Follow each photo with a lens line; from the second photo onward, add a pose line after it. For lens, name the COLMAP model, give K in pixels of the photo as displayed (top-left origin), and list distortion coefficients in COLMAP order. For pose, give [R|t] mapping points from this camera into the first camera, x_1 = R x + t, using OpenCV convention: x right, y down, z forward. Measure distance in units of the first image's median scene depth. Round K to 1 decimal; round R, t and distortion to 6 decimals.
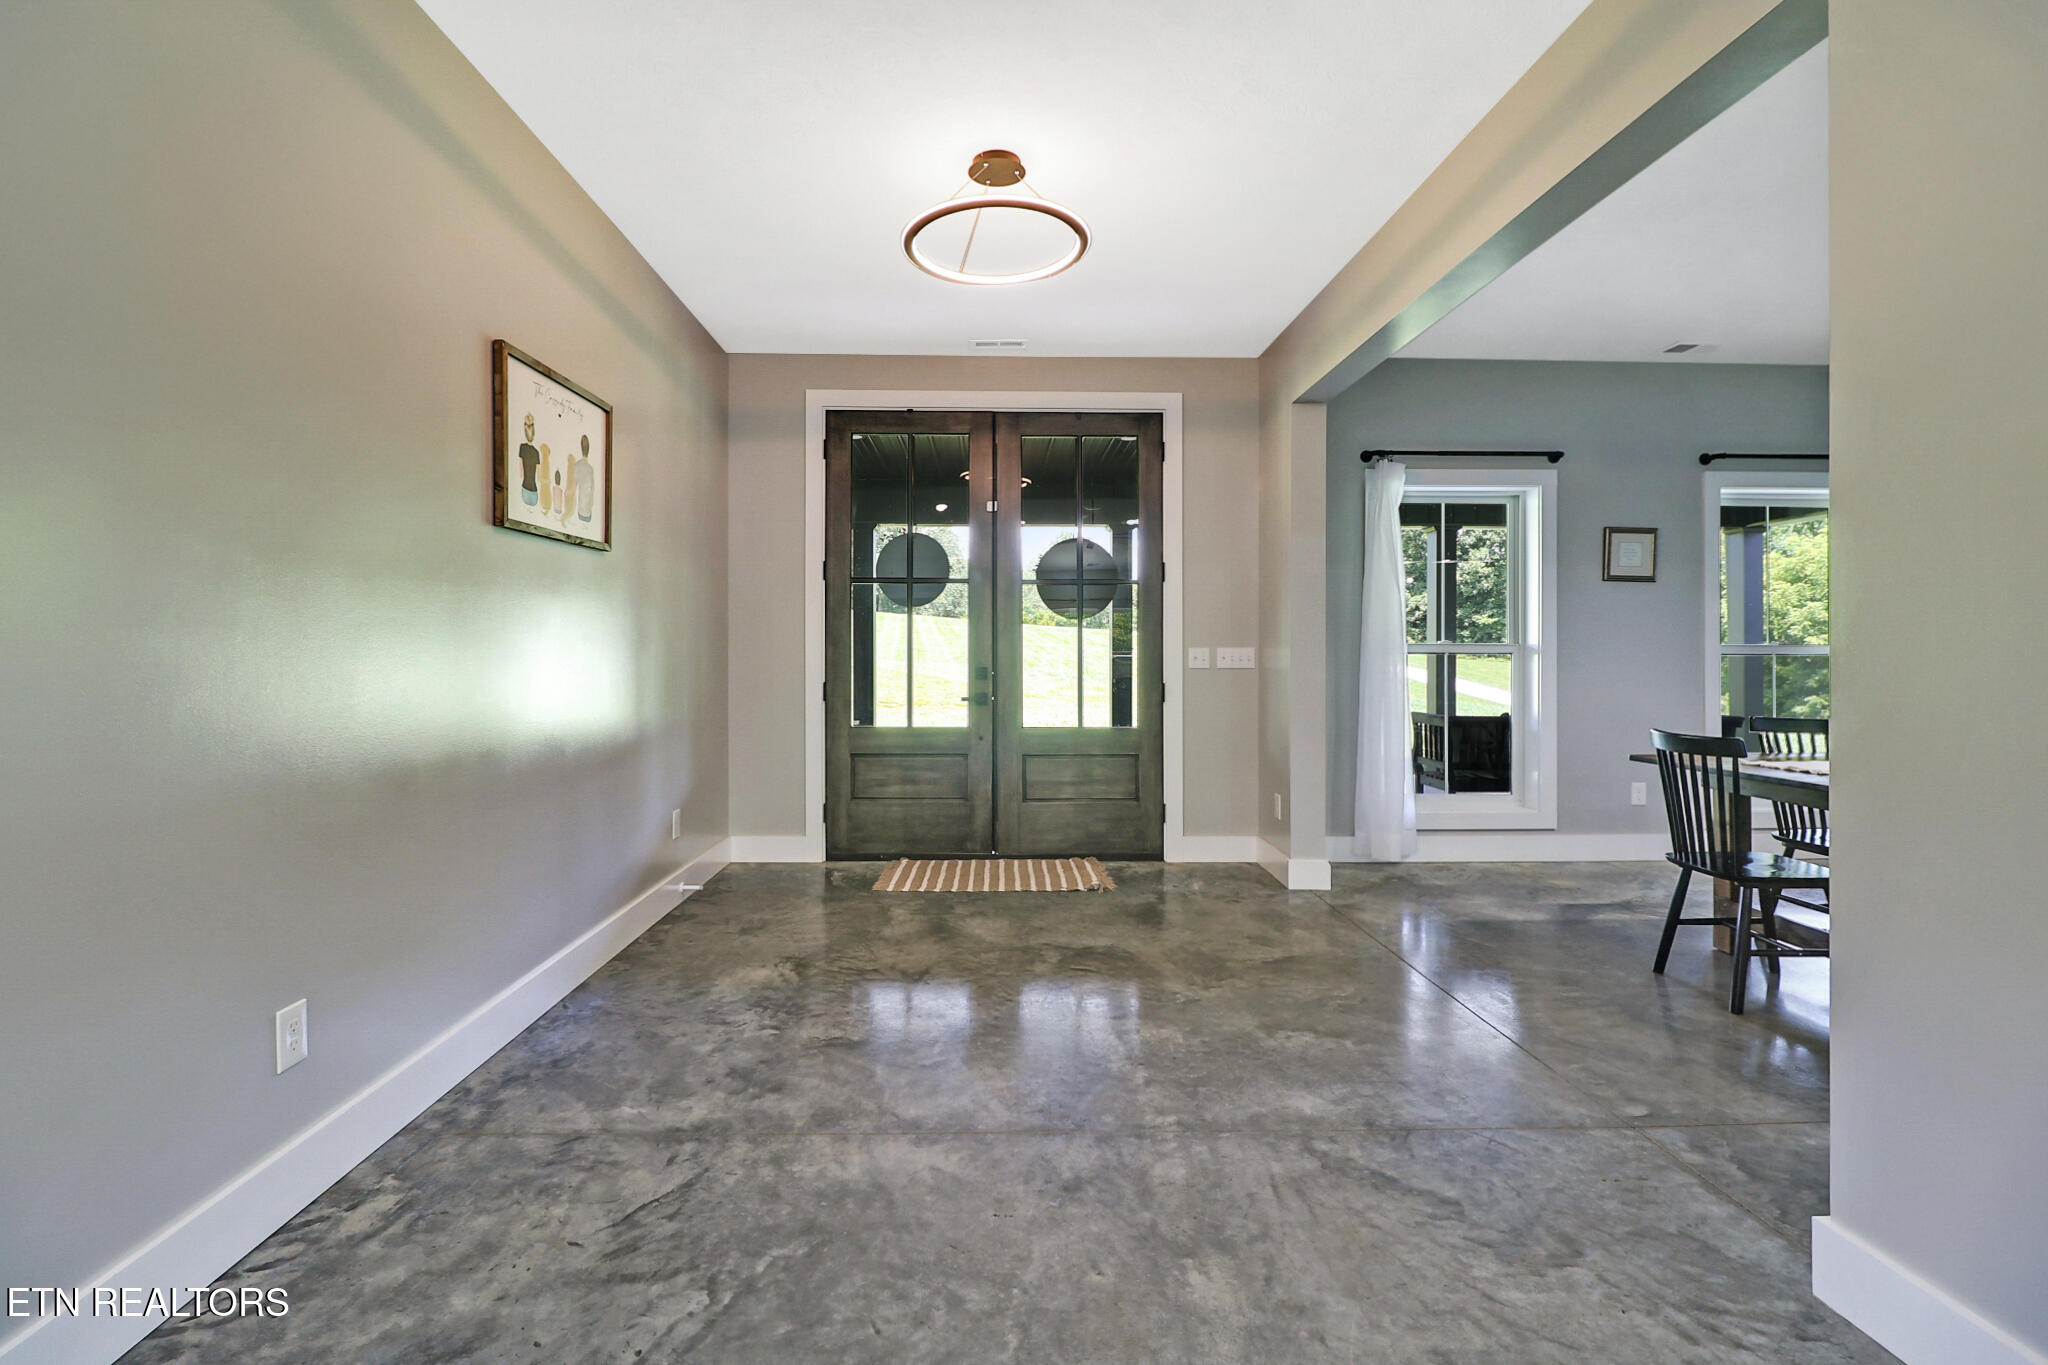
lens RADIAL K [[947.2, 0, 1024.0], [0, 947.2, 682.5], [0, 0, 1]] dist [0.000427, -0.016992]
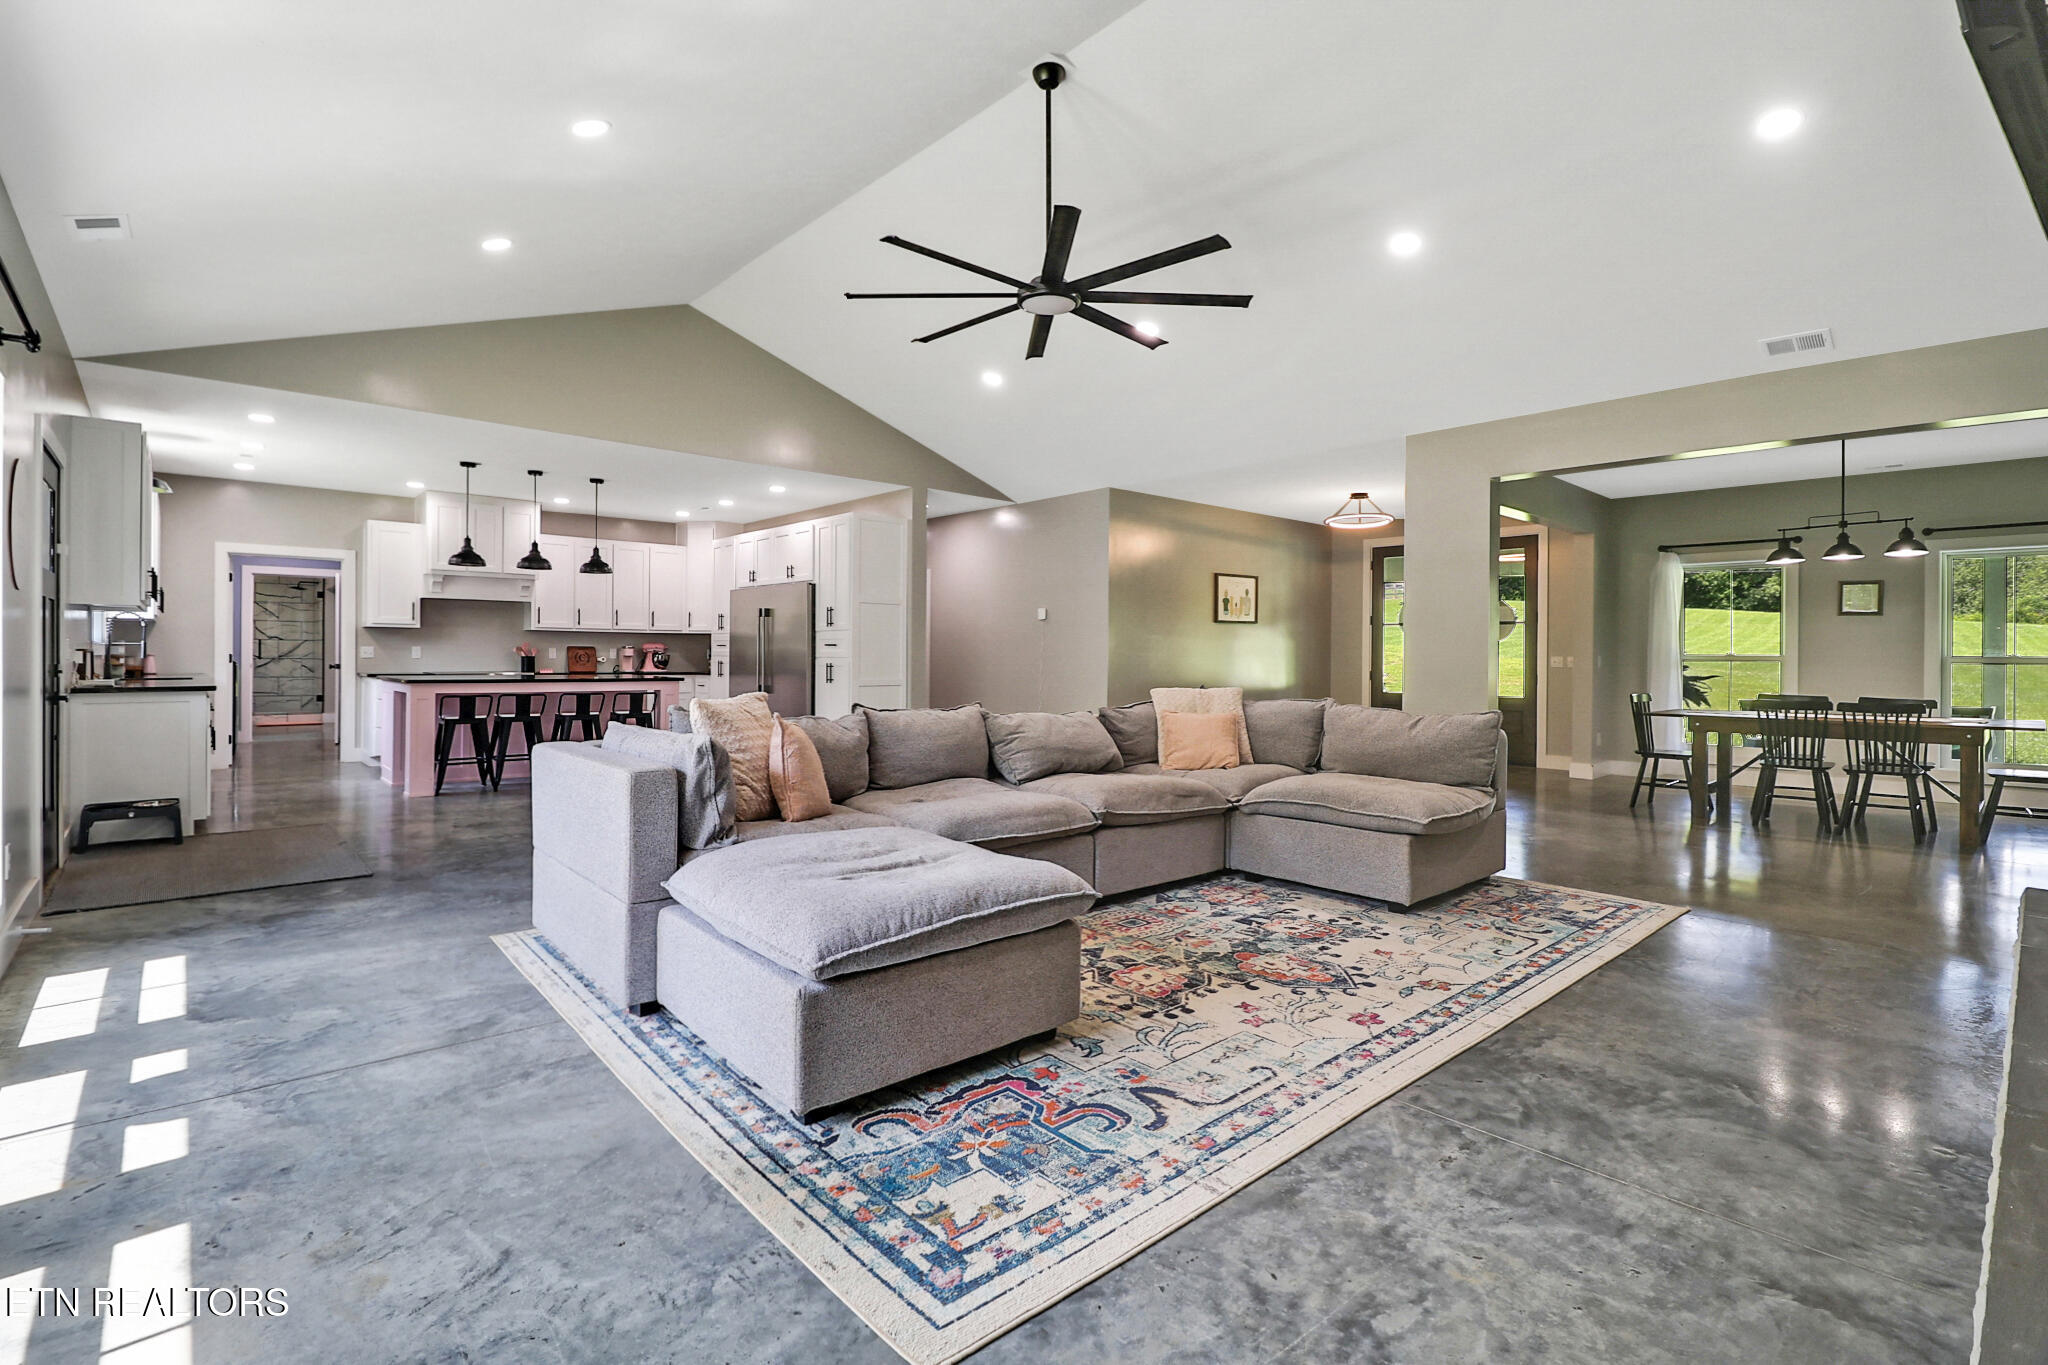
lens RADIAL K [[947.2, 0, 1024.0], [0, 947.2, 682.5], [0, 0, 1]] dist [0.000427, -0.016992]
pose [[0.638425, 0.032712, -0.768989, 0.992722], [-0.023645, 0.999458, 0.022886, -0.002915], [0.769321, 0.003572, 0.638852, -1.052604]]
